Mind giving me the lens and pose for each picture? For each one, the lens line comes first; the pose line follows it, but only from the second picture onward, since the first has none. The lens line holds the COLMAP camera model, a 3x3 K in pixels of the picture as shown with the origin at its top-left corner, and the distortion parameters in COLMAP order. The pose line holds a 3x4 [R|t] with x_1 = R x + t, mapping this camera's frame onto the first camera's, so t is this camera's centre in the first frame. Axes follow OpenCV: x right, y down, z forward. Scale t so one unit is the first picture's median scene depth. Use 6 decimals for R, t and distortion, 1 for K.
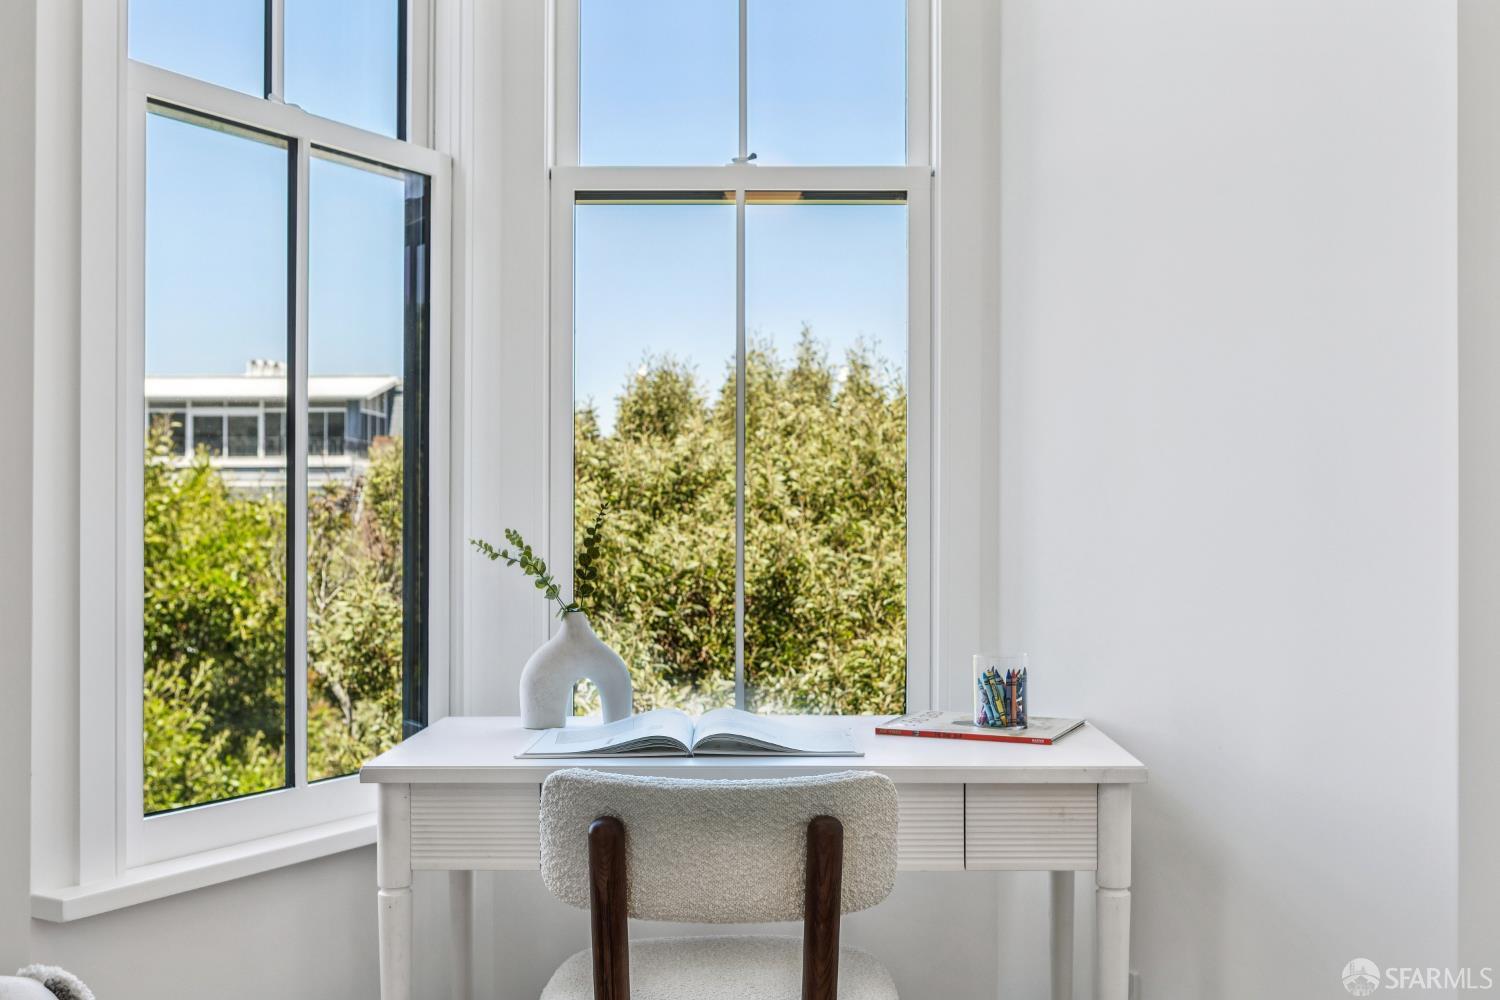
lens RADIAL K [[1571.2, 0, 751.7], [0, 1571.2, 498.3], [0, 0, 1]] dist [-0.035076, 0.000000]
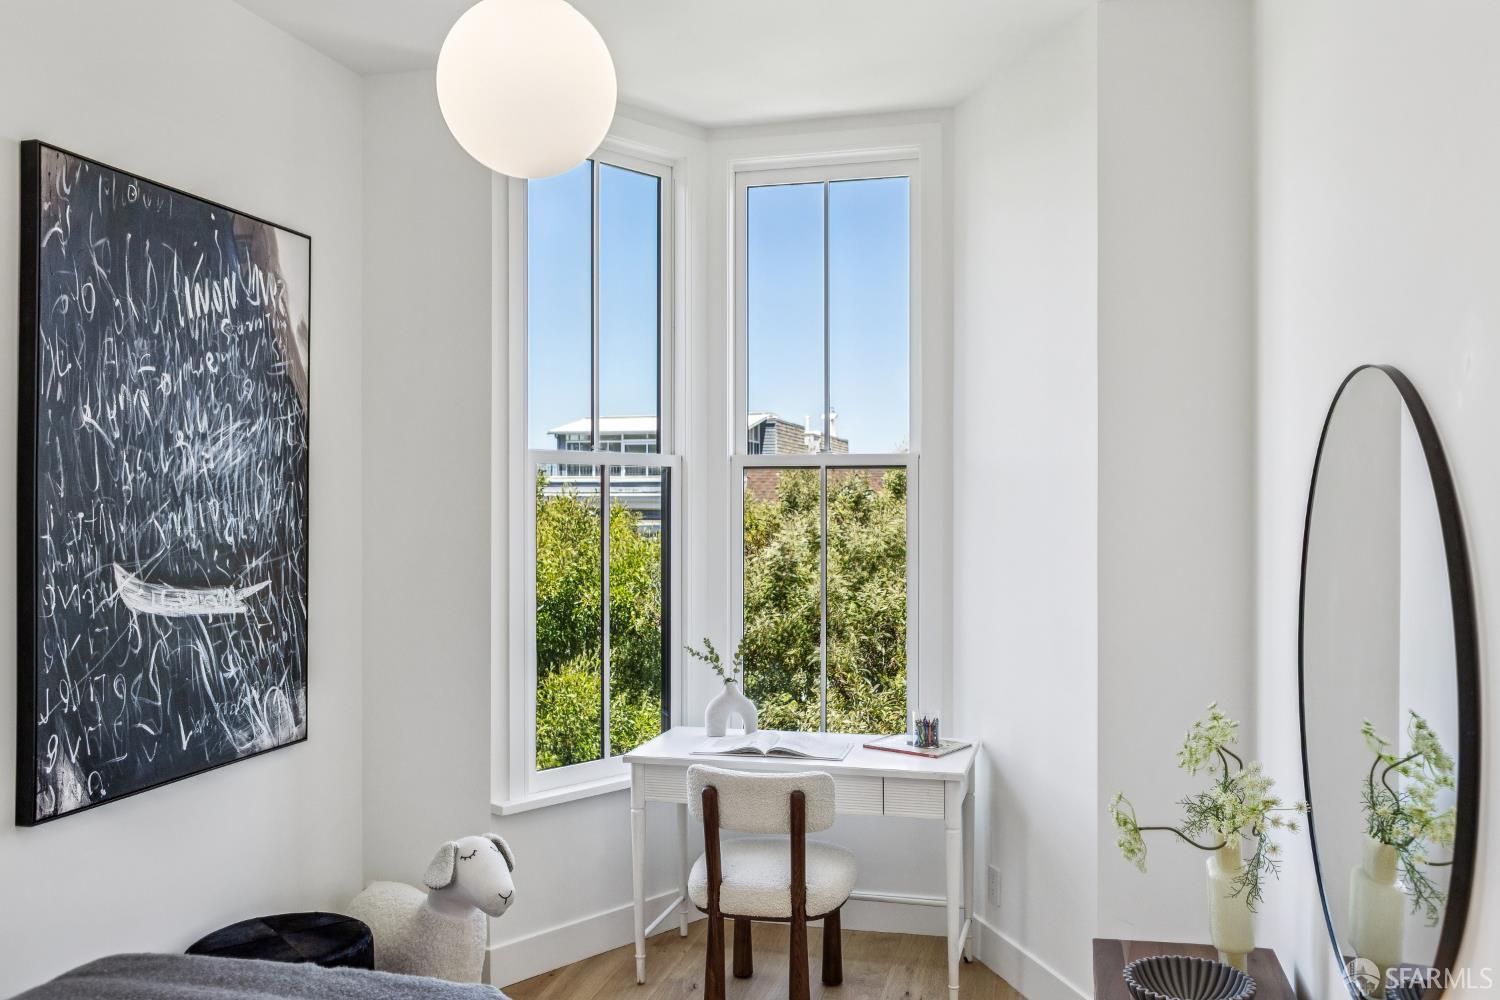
lens RADIAL K [[1299.3, 0, 747.3], [0, 1299.3, 500.0], [0, 0, 1]] dist [0.004557, -0.000306]
pose [[0.965244, 0.000259, -0.261352, 0.329536], [0.006371, 0.999679, 0.024520, -0.193276], [0.261274, -0.025333, 0.964932, -0.611772]]
